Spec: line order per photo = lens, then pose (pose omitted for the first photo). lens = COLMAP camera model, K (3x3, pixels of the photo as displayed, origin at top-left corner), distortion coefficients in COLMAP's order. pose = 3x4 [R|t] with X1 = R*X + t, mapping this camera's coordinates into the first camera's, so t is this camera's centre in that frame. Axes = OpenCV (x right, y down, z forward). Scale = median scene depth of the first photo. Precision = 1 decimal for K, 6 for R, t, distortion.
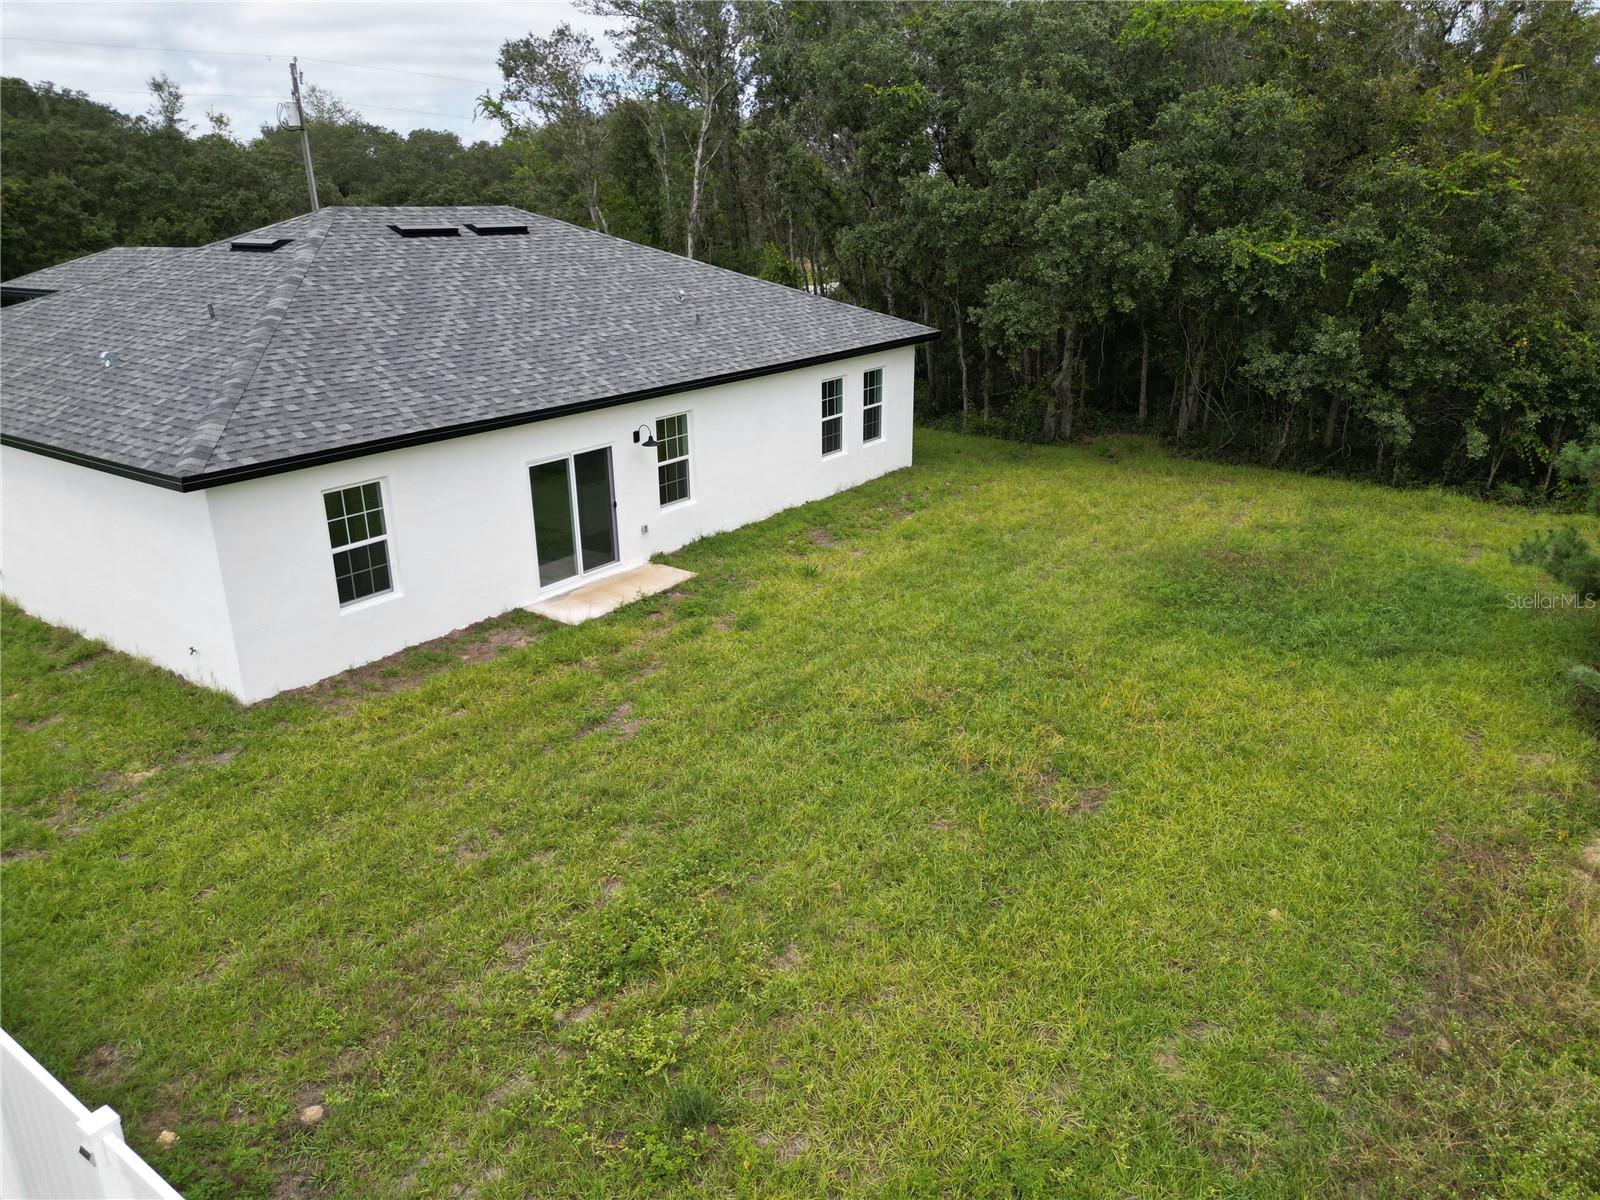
lens RADIAL K [[1118.0, 0, 800.0], [0, 1118.0, 600.0], [0, 0, 1]] dist [0.071746, -0.068855]
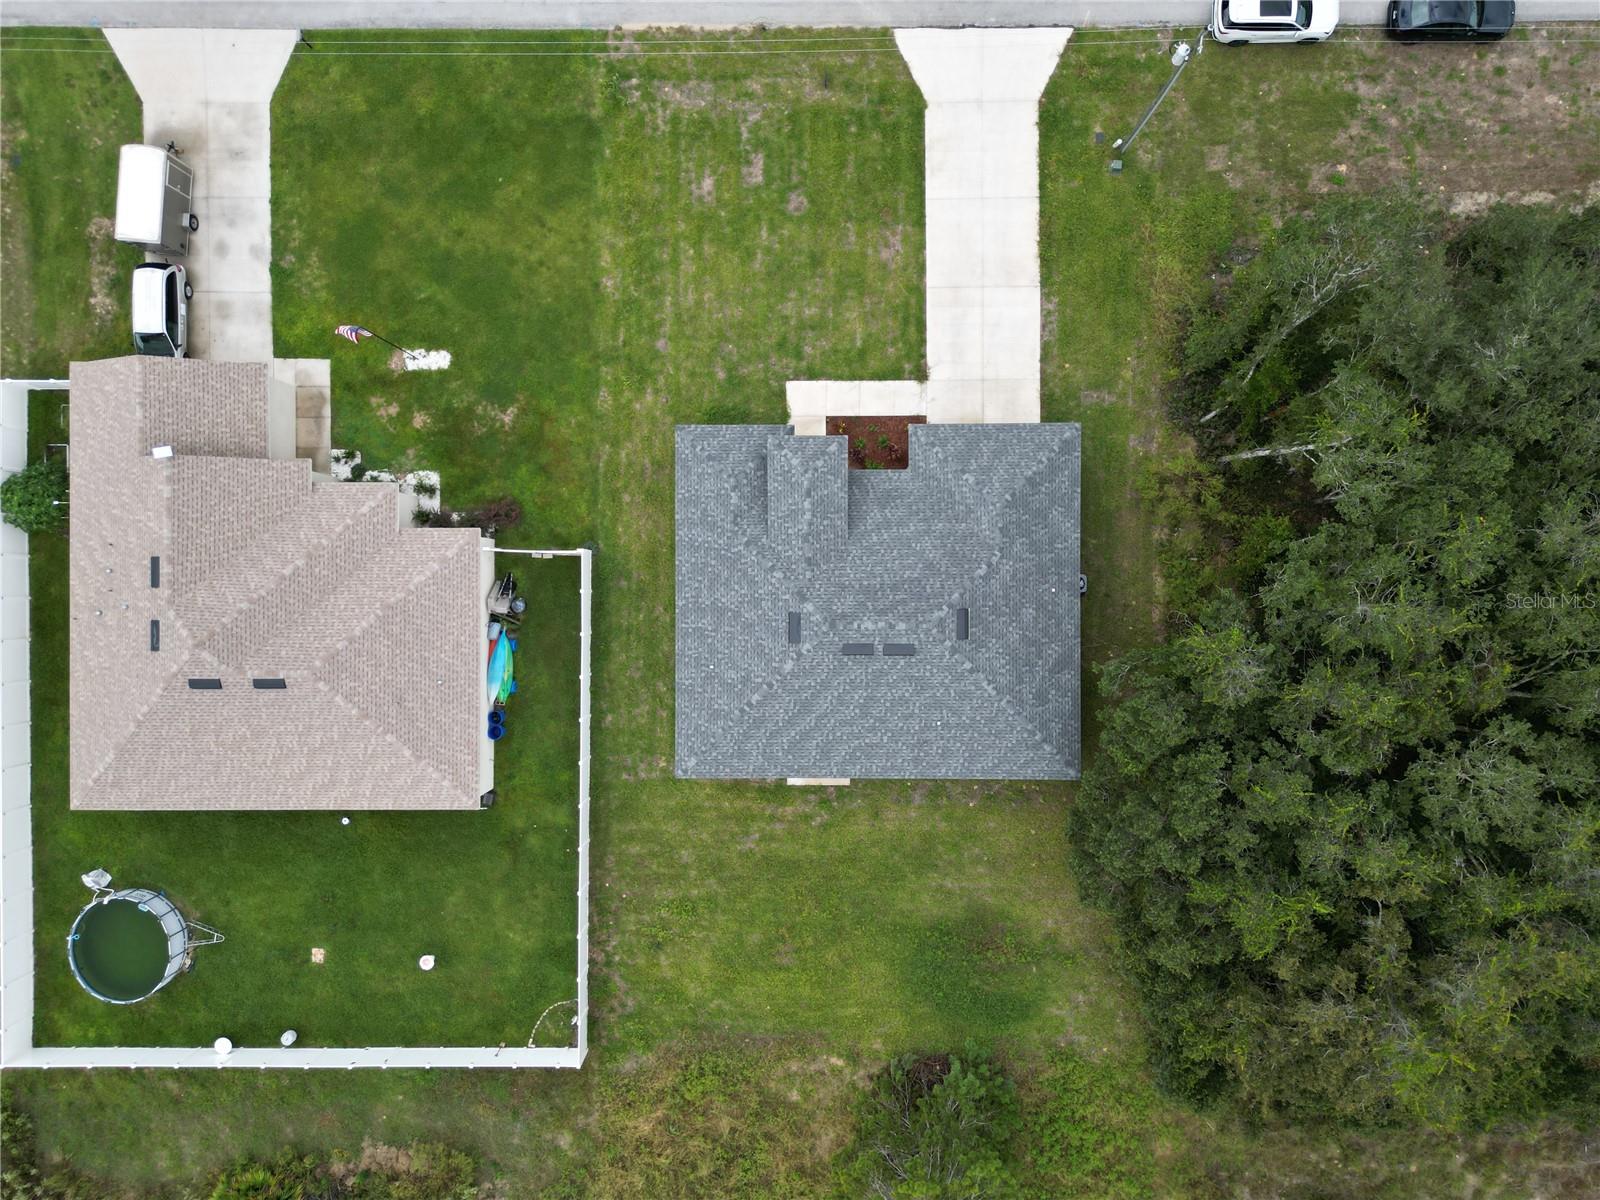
lens RADIAL K [[1118.0, 0, 800.0], [0, 1118.0, 600.0], [0, 0, 1]] dist [0.071746, -0.068855]
pose [[0.582793, 0.812602, 0.005523, -0.599137], [-0.261358, 0.181001, 0.948119, -2.930295], [0.769444, -0.554001, 0.317866, 0.328449]]
